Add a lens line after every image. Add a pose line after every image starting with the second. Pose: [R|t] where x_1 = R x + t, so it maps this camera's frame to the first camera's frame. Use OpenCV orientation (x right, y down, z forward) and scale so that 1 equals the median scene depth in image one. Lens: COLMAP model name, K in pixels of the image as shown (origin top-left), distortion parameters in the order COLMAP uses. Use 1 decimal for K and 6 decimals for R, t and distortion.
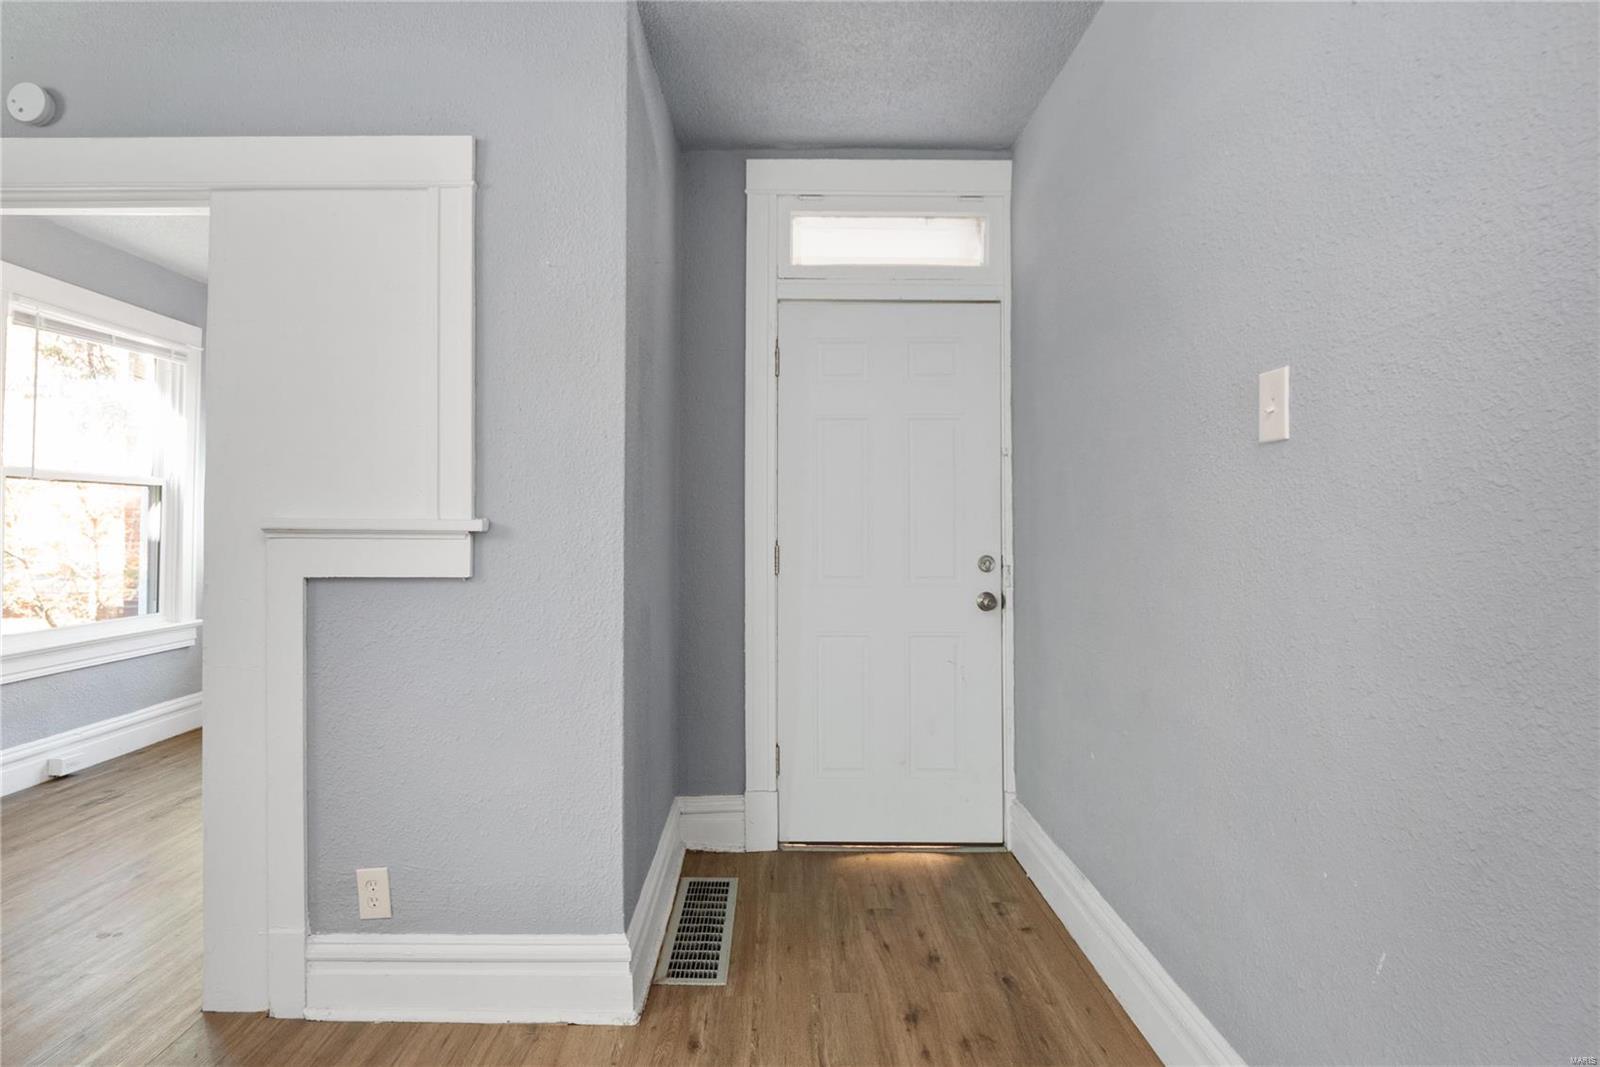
lens RADIAL K [[796.0, 0, 795.8], [0, 796.0, 510.1], [0, 0, 1]] dist [-0.001333, -0.000219]
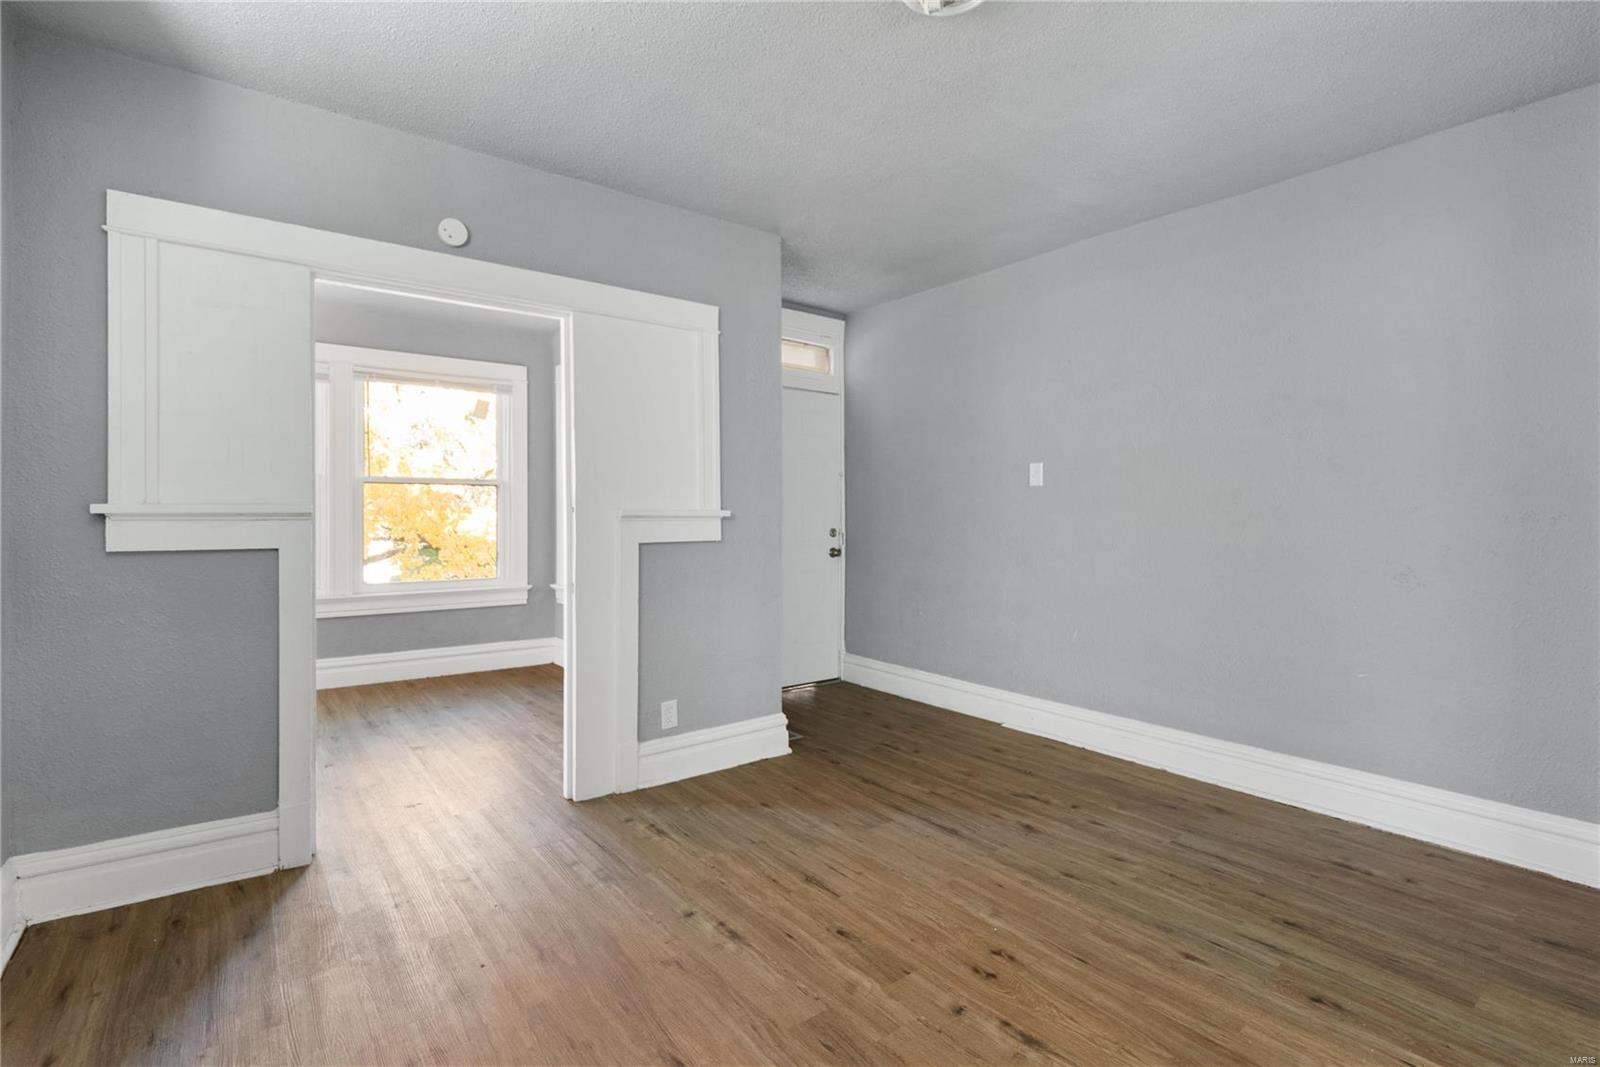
lens RADIAL K [[749.7, 0, 795.7], [0, 749.7, 509.8], [0, 0, 1]] dist [-0.015191, -0.000181]
pose [[0.792810, 0.000150, 0.609469, -1.355147], [-0.011736, 0.999818, 0.015022, -0.019350], [-0.609356, -0.019062, 0.792668, -0.535939]]
